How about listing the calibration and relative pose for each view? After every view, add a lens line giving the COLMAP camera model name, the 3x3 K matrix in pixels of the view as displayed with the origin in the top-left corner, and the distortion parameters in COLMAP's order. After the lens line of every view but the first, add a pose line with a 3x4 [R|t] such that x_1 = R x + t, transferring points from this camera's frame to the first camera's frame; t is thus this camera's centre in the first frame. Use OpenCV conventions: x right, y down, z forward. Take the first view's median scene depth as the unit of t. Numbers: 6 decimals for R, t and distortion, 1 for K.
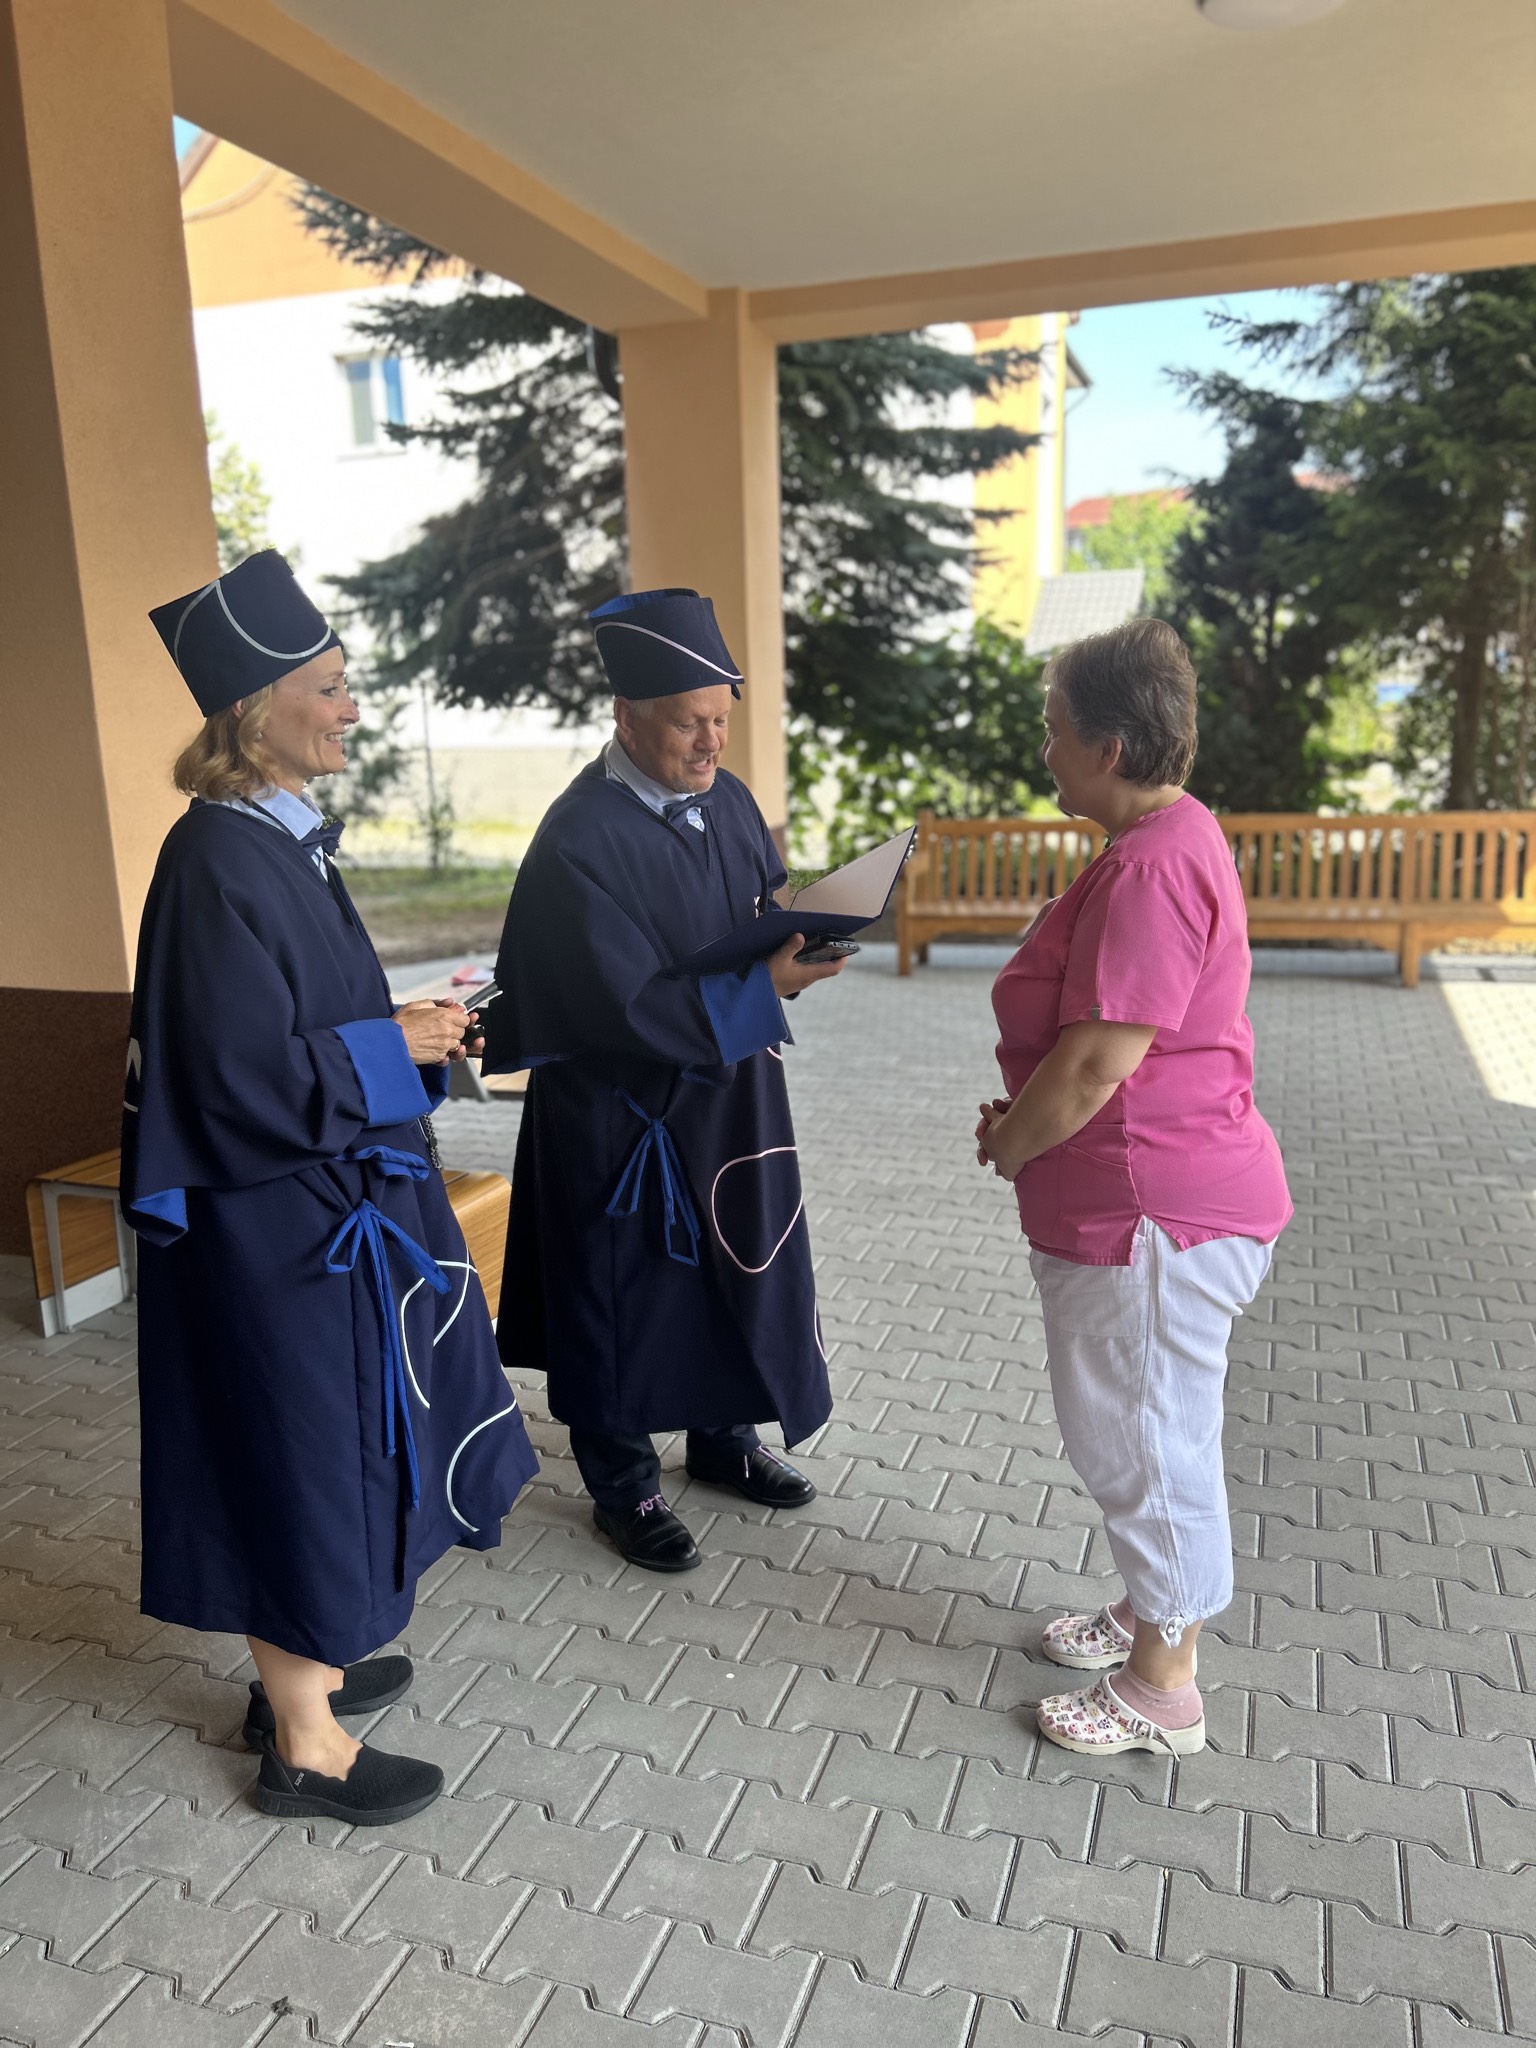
lens RADIAL K [[1531.4, 0, 777.3], [0, 1531.4, 1029.0], [0, 0, 1]] dist [0.035442, -0.043235]
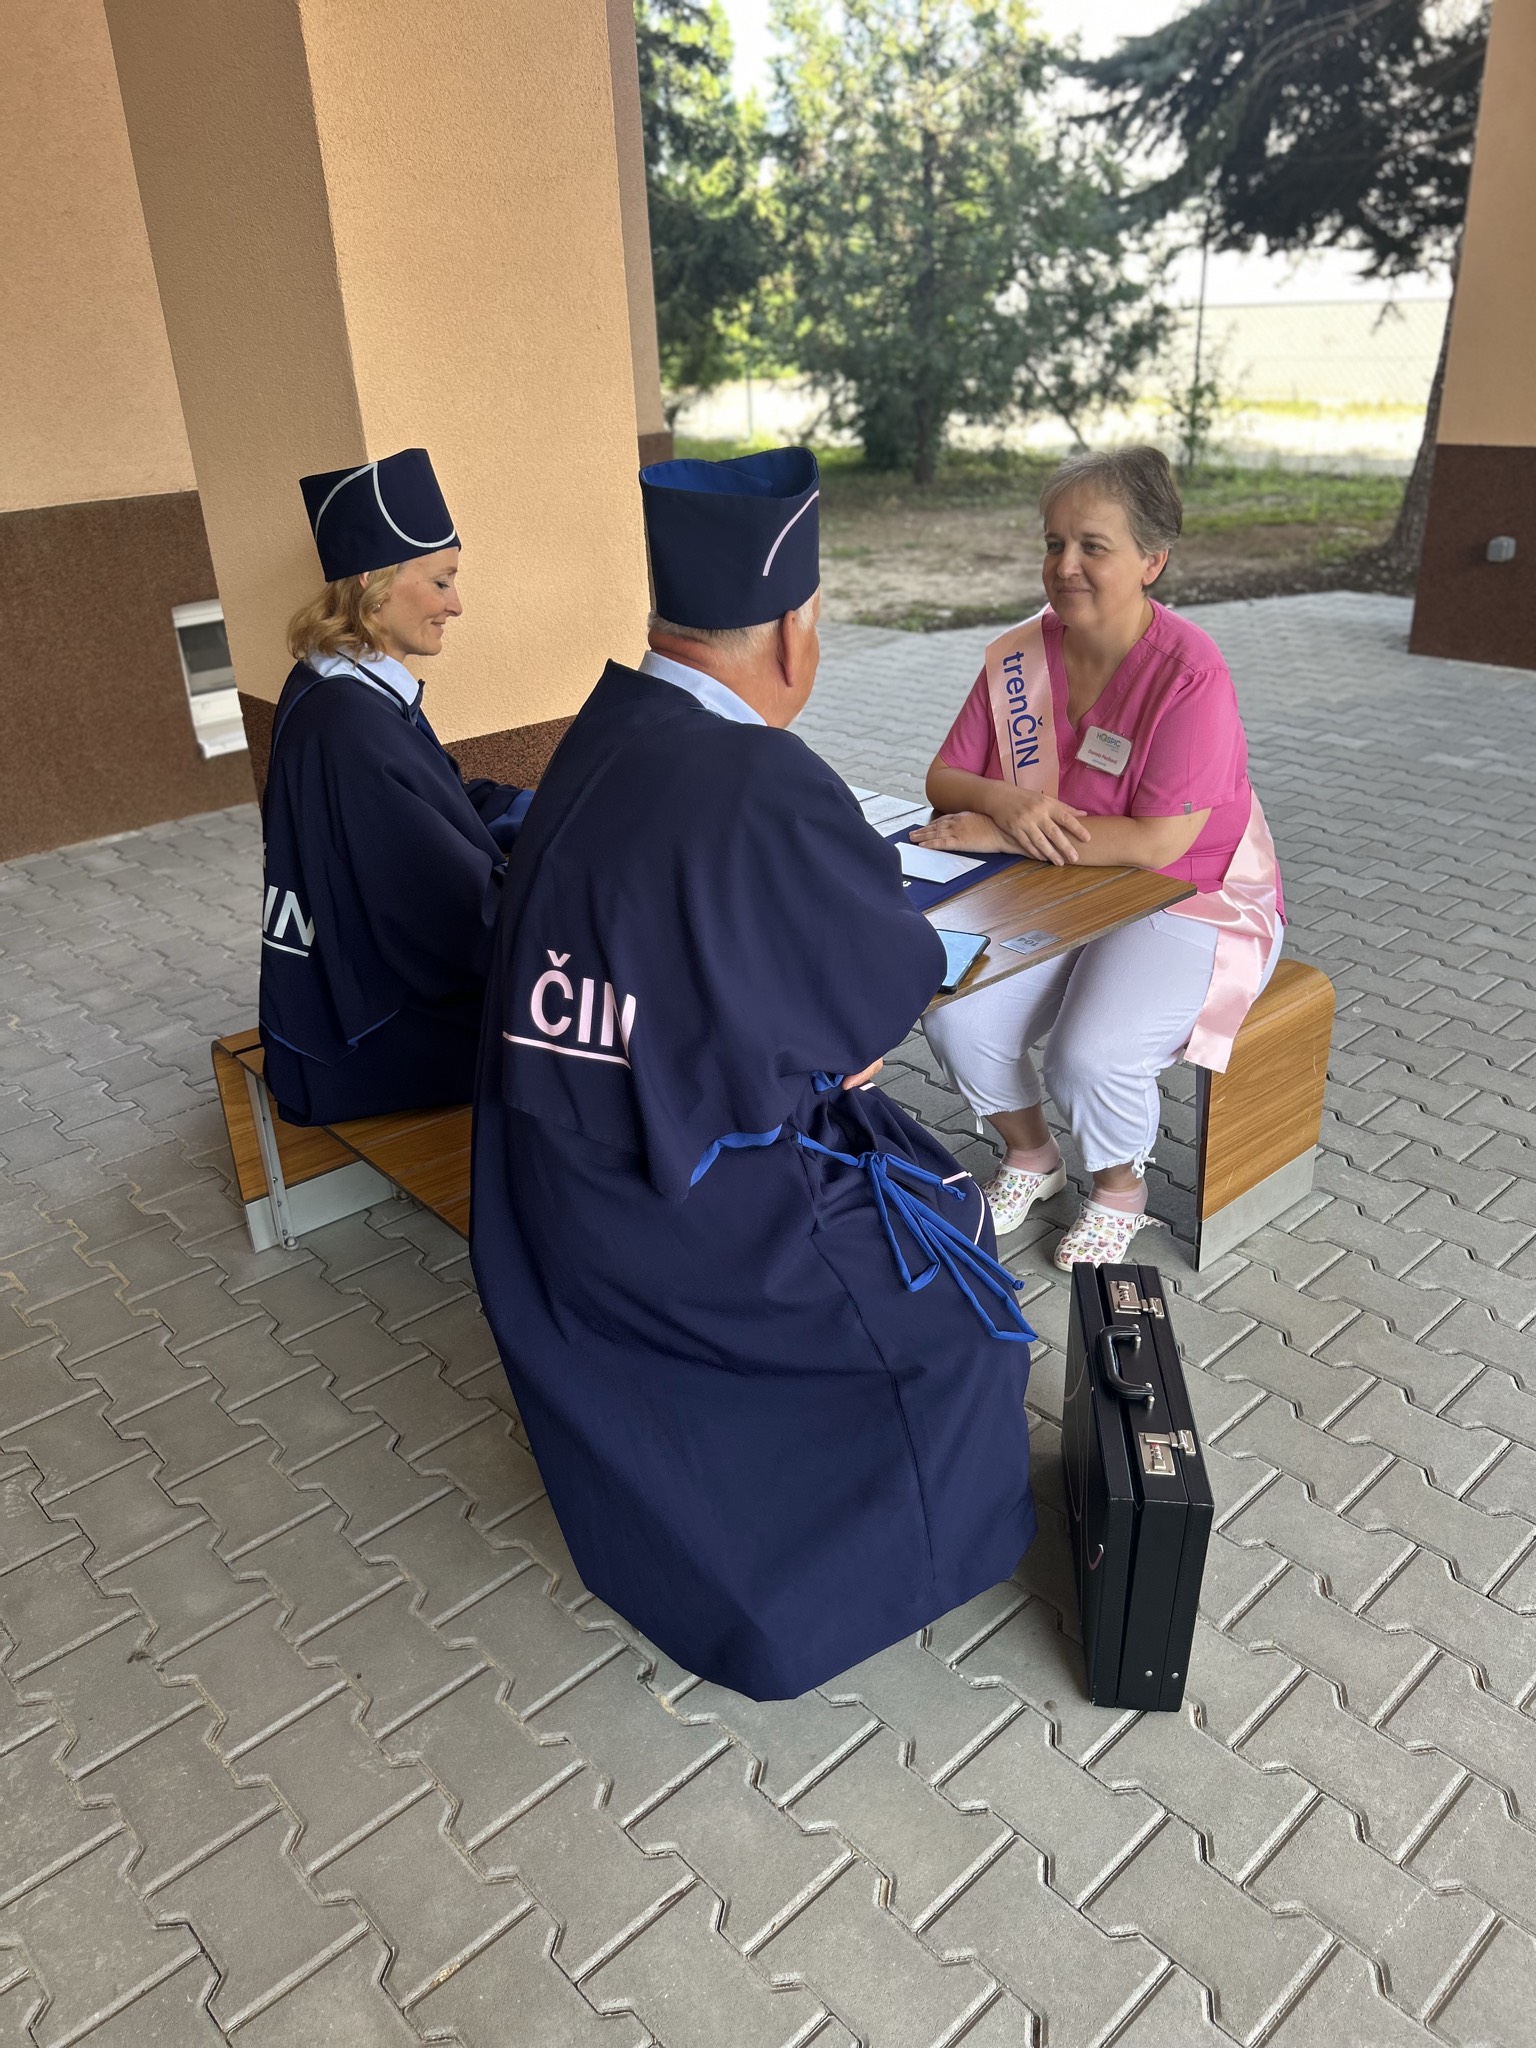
lens RADIAL K [[1531.4, 0, 771.9], [0, 1531.4, 1007.9], [0, 0, 1]] dist [0.035442, -0.043235]
pose [[0.873878, 0.195801, -0.444972, 0.006071], [-0.080392, 0.960906, 0.264946, -0.039603], [0.479453, -0.195758, 0.855455, 0.196030]]
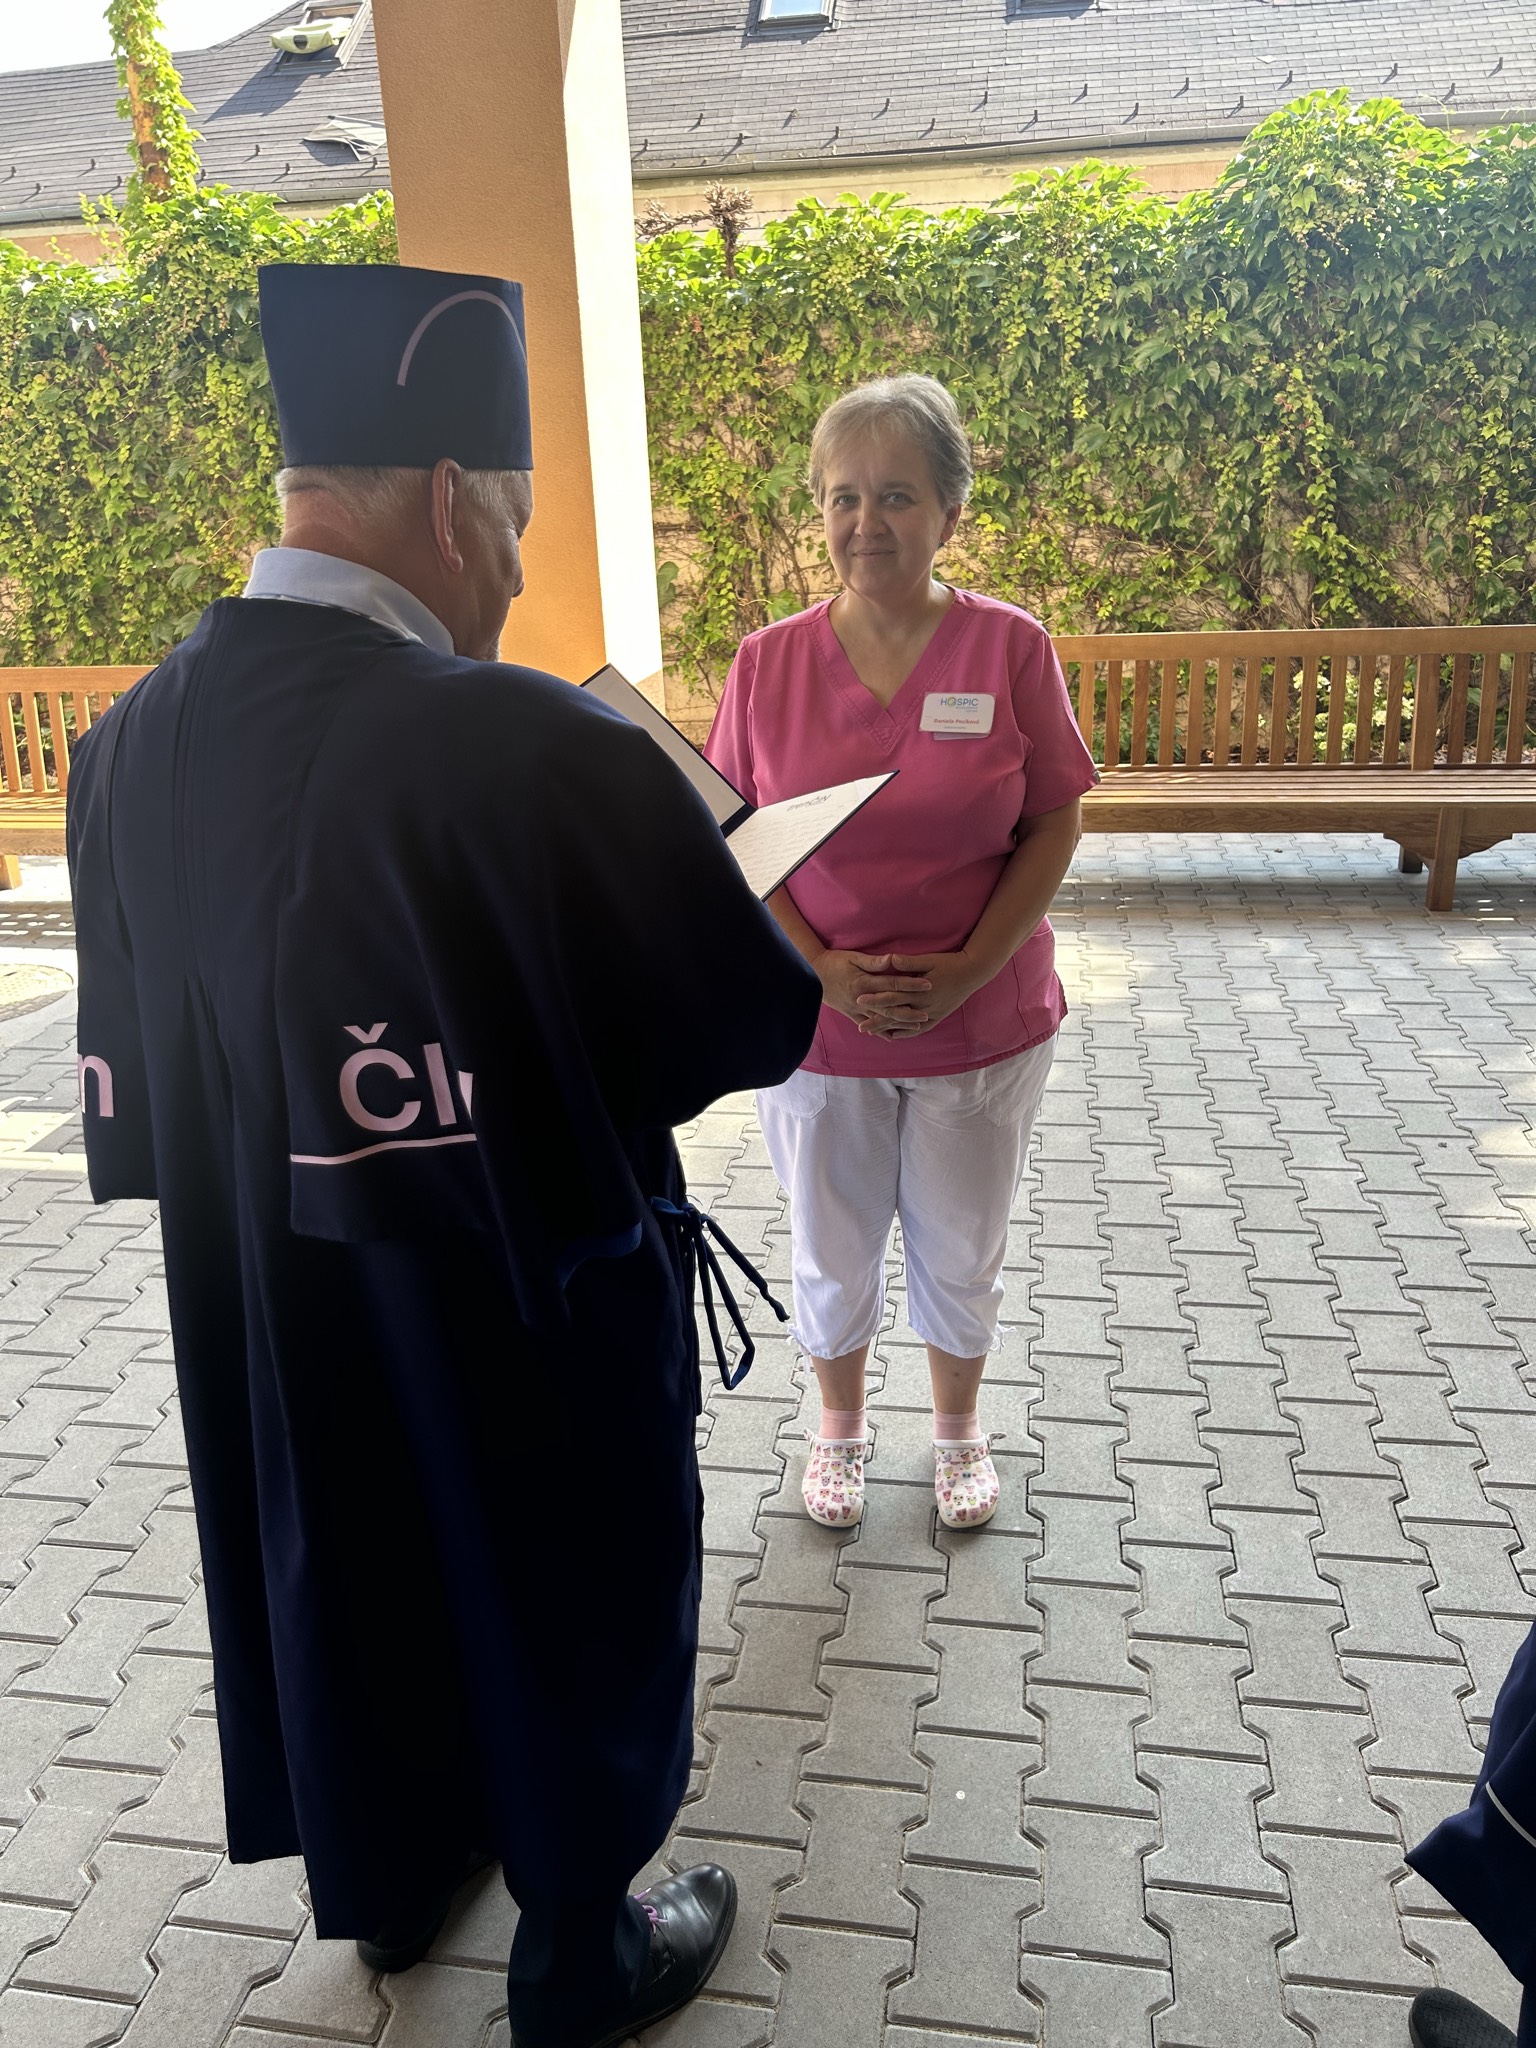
lens RADIAL K [[1531.4, 0, 761.9], [0, 1531.4, 1035.3], [0, 0, 1]] dist [0.035442, -0.043235]
pose [[-0.152470, -0.324177, 0.933628, -0.138208], [0.246525, 0.902337, 0.353572, -0.049009], [-0.957067, 0.284072, -0.057662, 0.234629]]
